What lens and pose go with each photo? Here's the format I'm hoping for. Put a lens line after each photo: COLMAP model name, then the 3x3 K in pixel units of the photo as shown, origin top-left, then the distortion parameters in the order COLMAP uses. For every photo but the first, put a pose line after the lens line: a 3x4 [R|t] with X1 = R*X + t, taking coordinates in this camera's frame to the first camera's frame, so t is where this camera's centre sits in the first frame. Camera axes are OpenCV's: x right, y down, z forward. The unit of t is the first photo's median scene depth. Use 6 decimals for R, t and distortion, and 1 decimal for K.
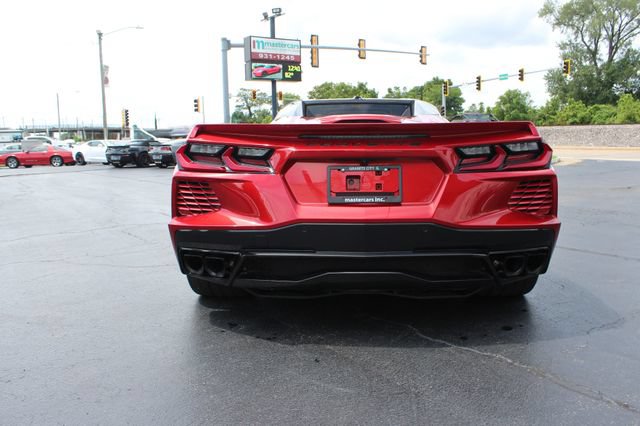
lens RADIAL K [[541.6, 0, 323.3], [0, 541.6, 223.2], [0, 0, 1]] dist [-0.162046, 0.135733]
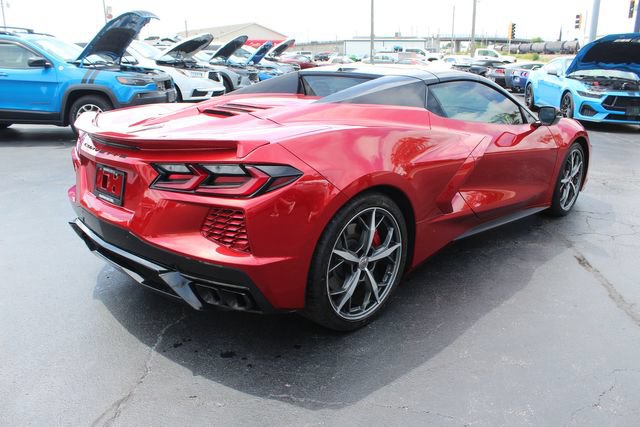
lens RADIAL K [[527.9, 0, 320.8], [0, 527.9, 227.8], [0, 0, 1]] dist [-0.156939, 0.124427]
pose [[0.749796, 0.225881, -0.621920, 1.005689], [-0.113433, 0.969892, 0.215506, -0.243598], [0.651874, -0.091039, 0.752843, 0.425678]]
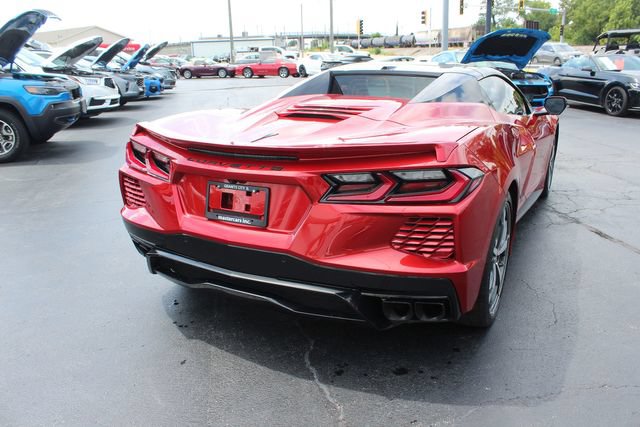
lens RADIAL K [[530.0, 0, 323.8], [0, 530.0, 224.8], [0, 0, 1]] dist [-0.170430, 0.148859]
pose [[0.906431, 0.134147, -0.400483, 0.550912], [-0.062642, 0.980431, 0.186628, -0.201887], [0.417682, -0.144079, 0.897097, 0.189076]]
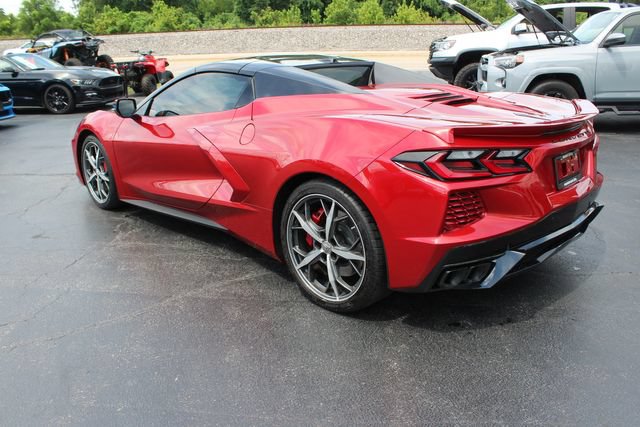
lens RADIAL K [[557.2, 0, 323.7], [0, 557.2, 224.3], [0, 0, 1]] dist [-0.168962, 0.148294]
pose [[0.677427, -0.237054, 0.696346, -1.049738], [0.122237, 0.969766, 0.211217, -0.247307], [-0.725362, -0.057965, 0.685923, 0.513933]]
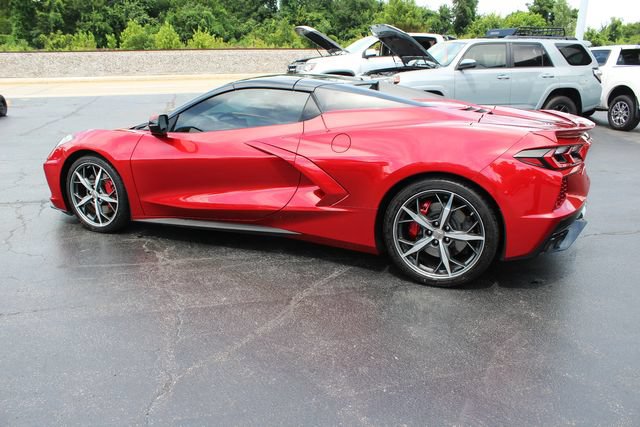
lens RADIAL K [[529.6, 0, 322.1], [0, 529.6, 218.6], [0, 0, 1]] dist [-0.167217, 0.146250]
pose [[0.353667, -0.257562, 0.899212, -1.500941], [0.134436, 0.965358, 0.223633, -0.321752], [-0.925660, 0.041795, 0.376041, 1.051161]]
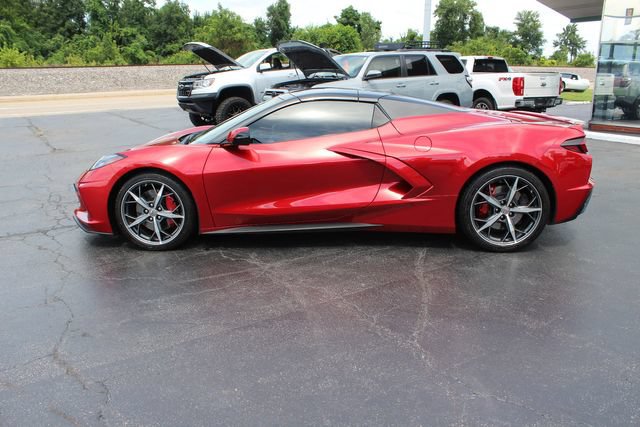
lens RADIAL K [[531.1, 0, 321.5], [0, 531.1, 216.0], [0, 0, 1]] dist [-0.171392, 0.155300]
pose [[0.022237, -0.251194, 0.967681, -1.837698], [0.162513, 0.955955, 0.244416, -0.431026], [-0.986456, 0.151826, 0.062080, 1.724272]]
